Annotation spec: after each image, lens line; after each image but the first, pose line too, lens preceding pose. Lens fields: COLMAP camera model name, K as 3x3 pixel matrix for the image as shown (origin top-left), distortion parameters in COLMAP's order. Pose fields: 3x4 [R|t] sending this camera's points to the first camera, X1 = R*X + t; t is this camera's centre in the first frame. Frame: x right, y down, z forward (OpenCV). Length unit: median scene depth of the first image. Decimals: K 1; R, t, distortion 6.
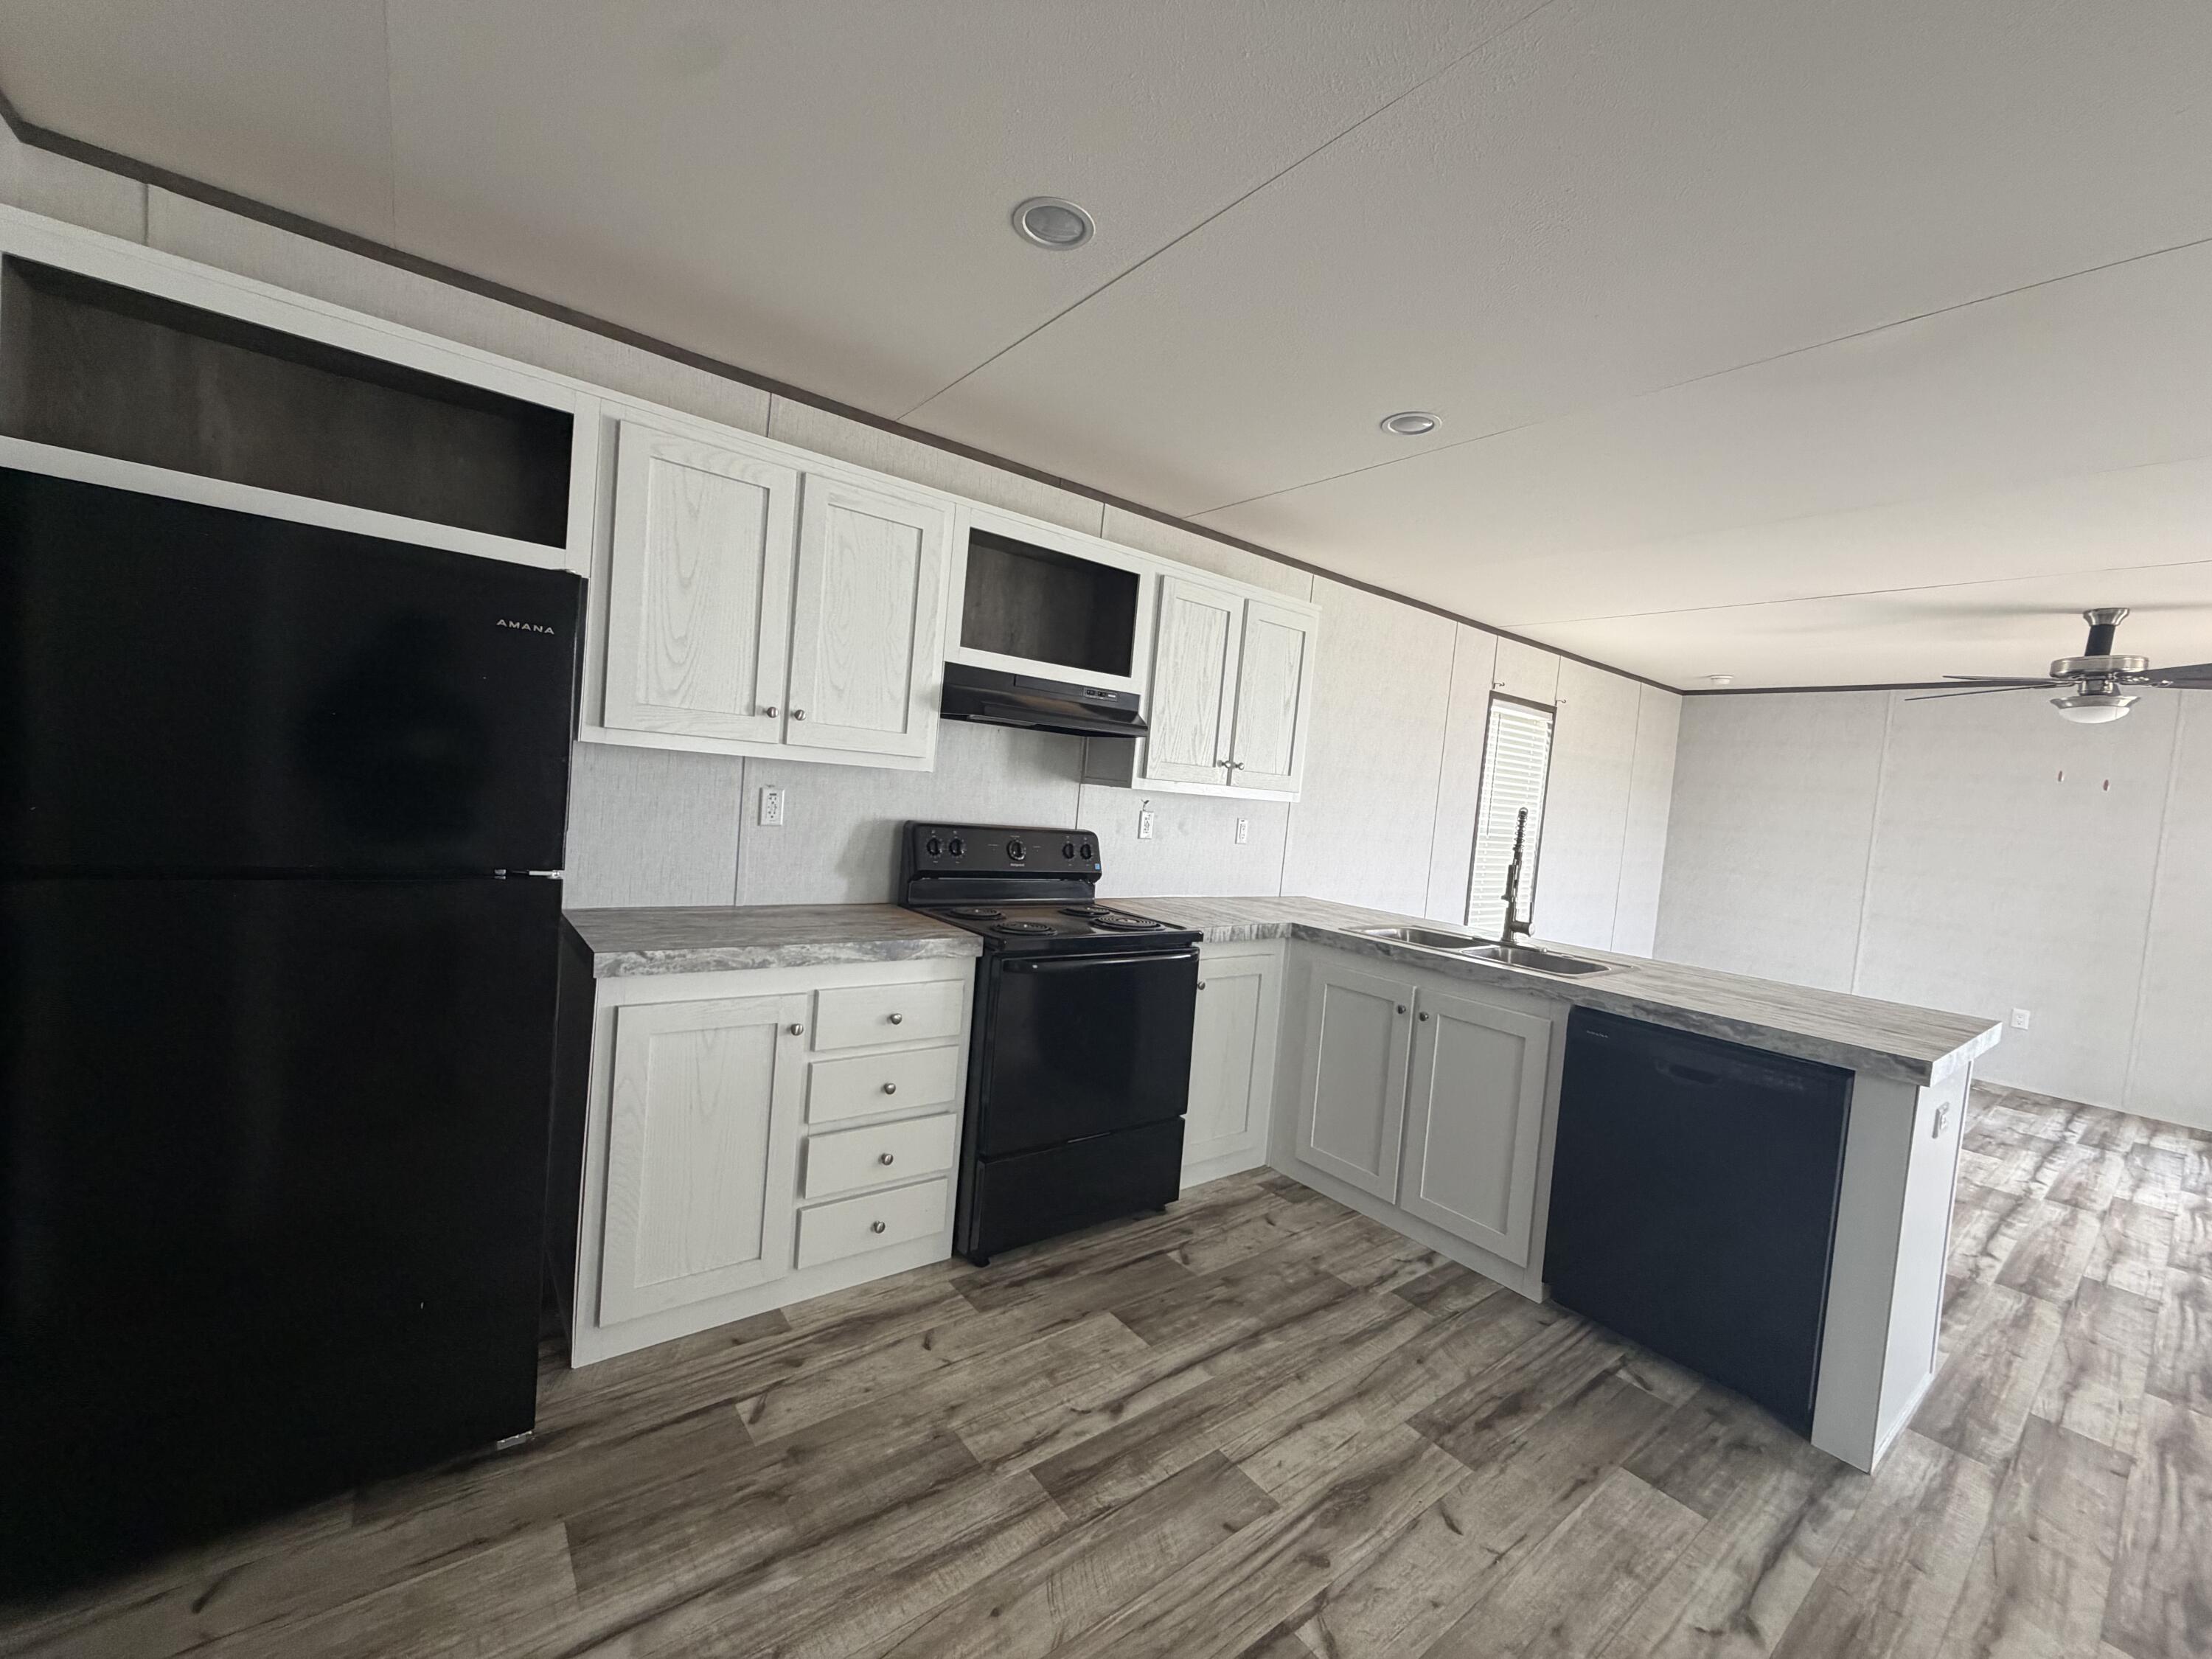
lens RADIAL K [[882.6, 0, 1102.8], [0, 882.6, 826.6], [0, 0, 1]] dist [-0.002547, 0.000732]
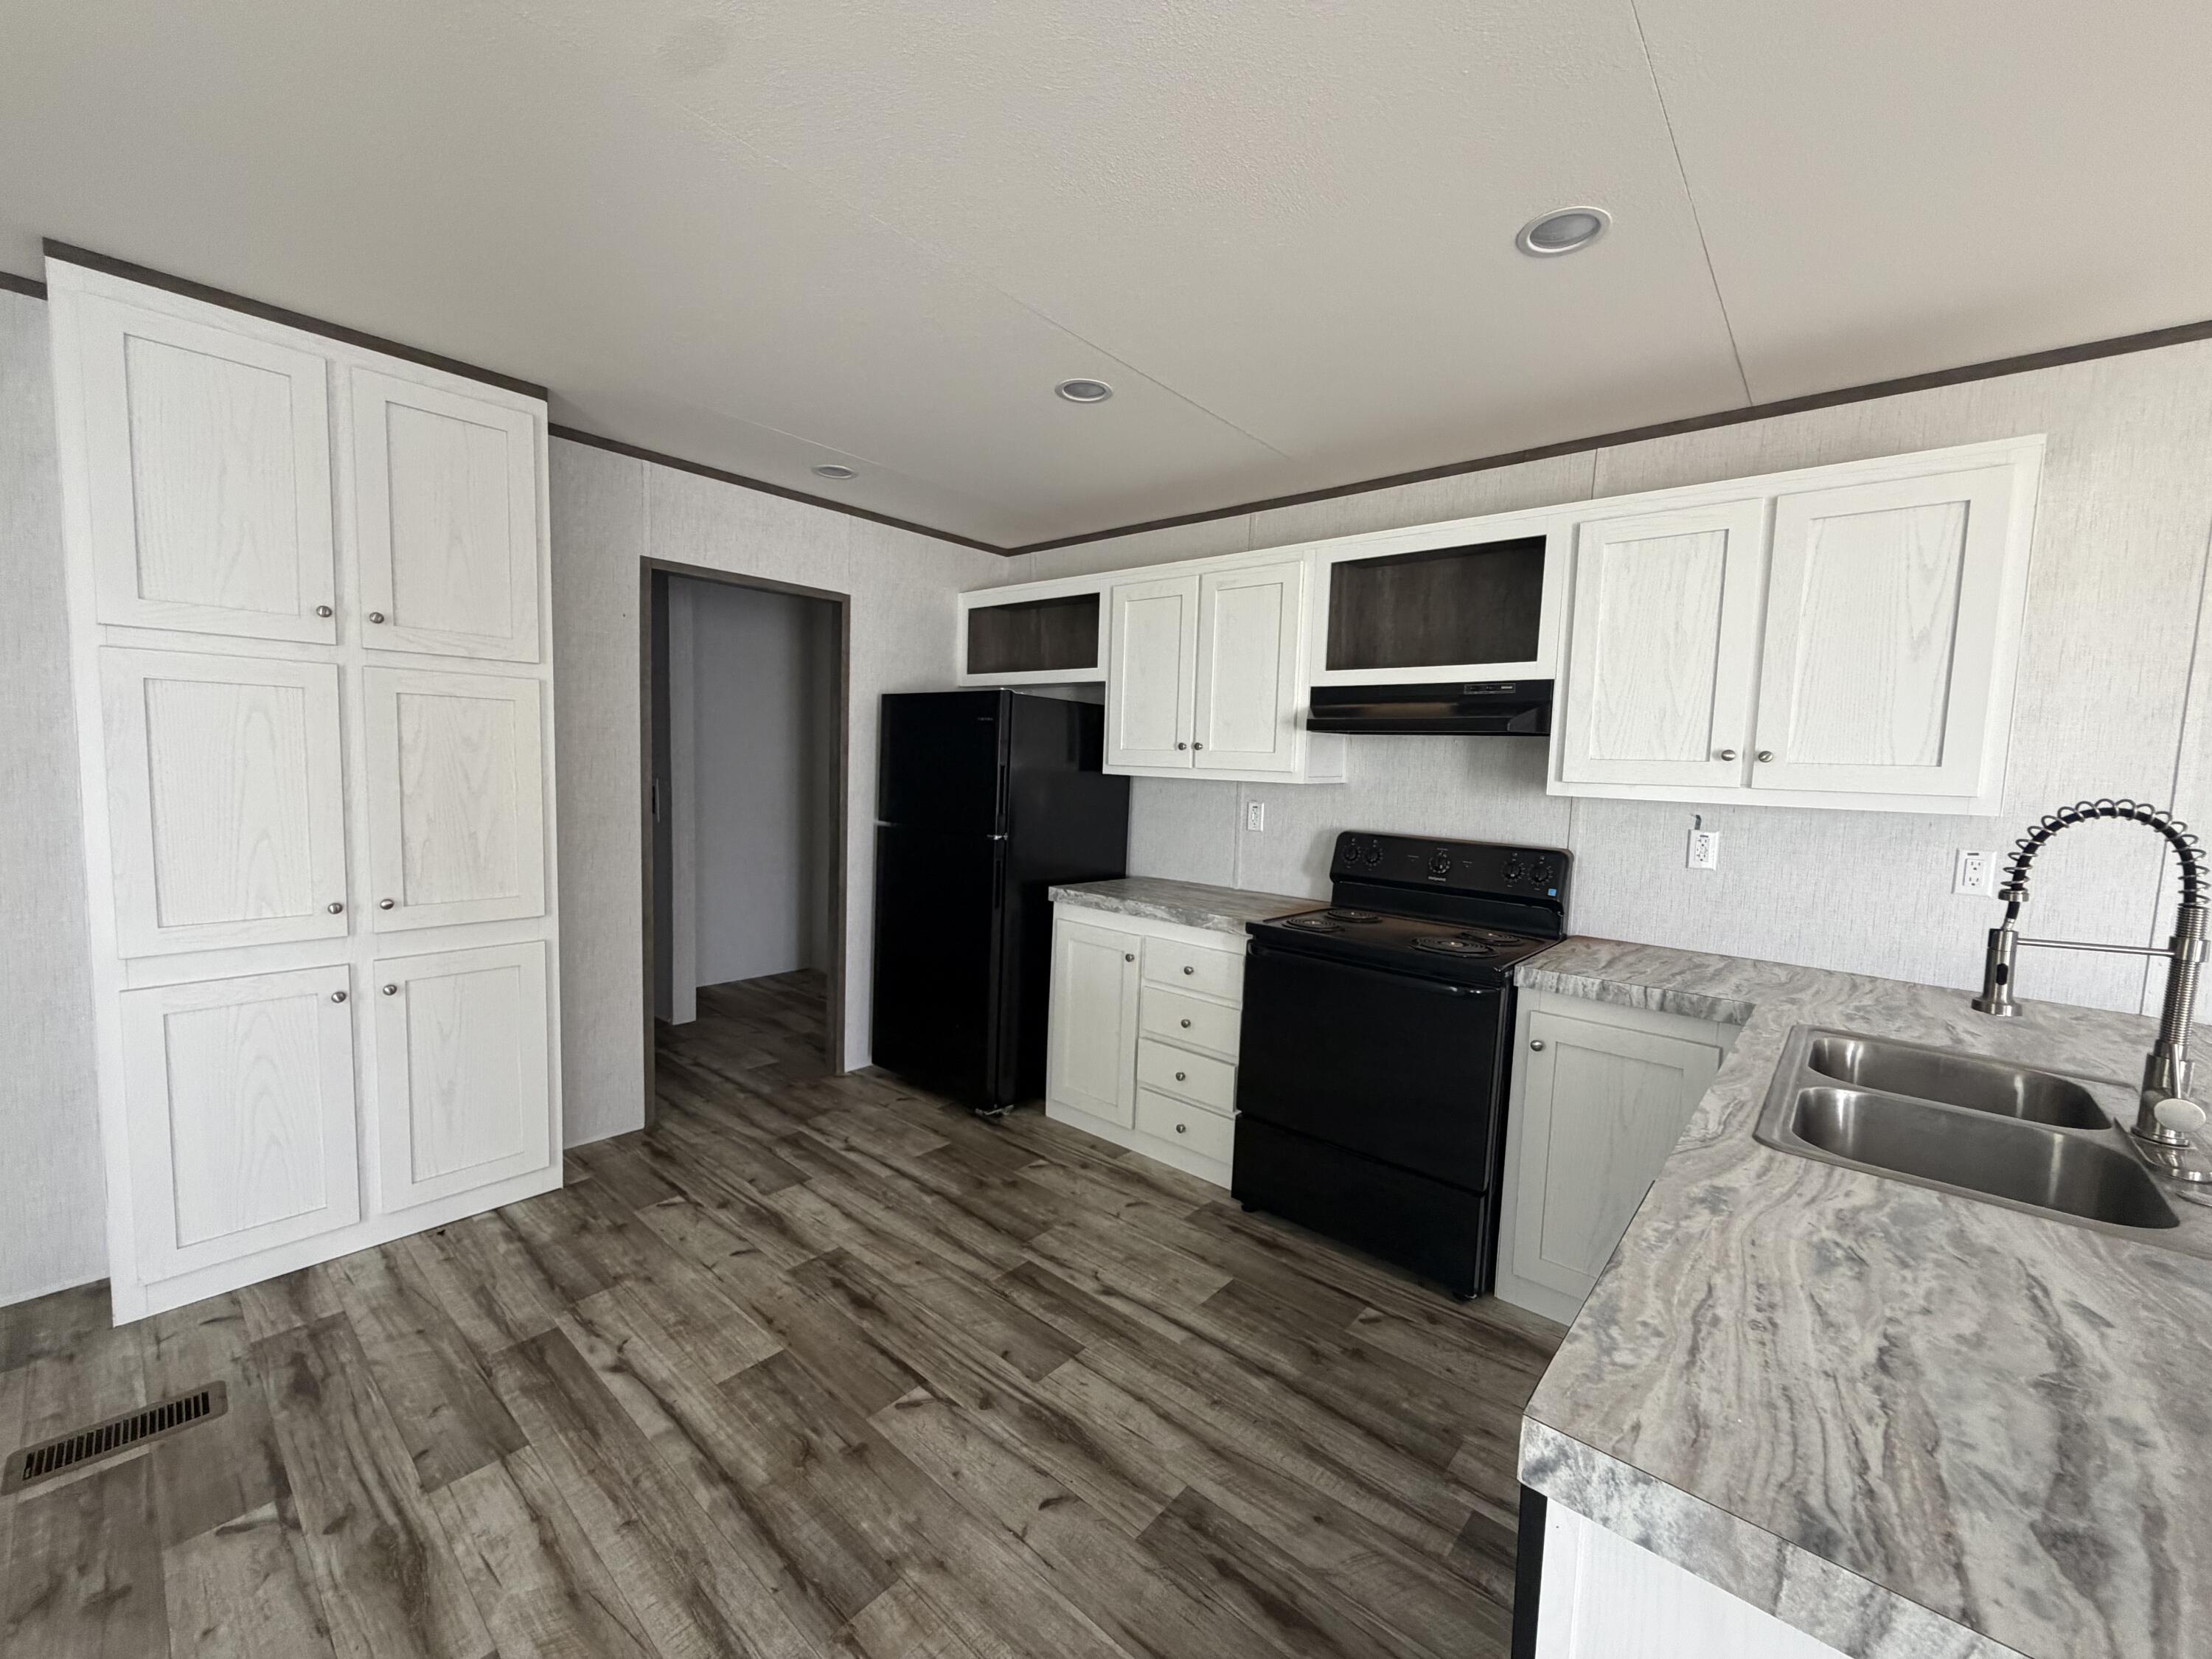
lens RADIAL K [[882.6, 0, 1102.8], [0, 882.6, 826.6], [0, 0, 1]] dist [-0.002547, 0.000732]
pose [[0.198569, -0.004902, -0.980075, 1.139407], [-0.066852, 0.997591, -0.018534, 0.042294], [0.977804, 0.069200, 0.197763, 0.669781]]
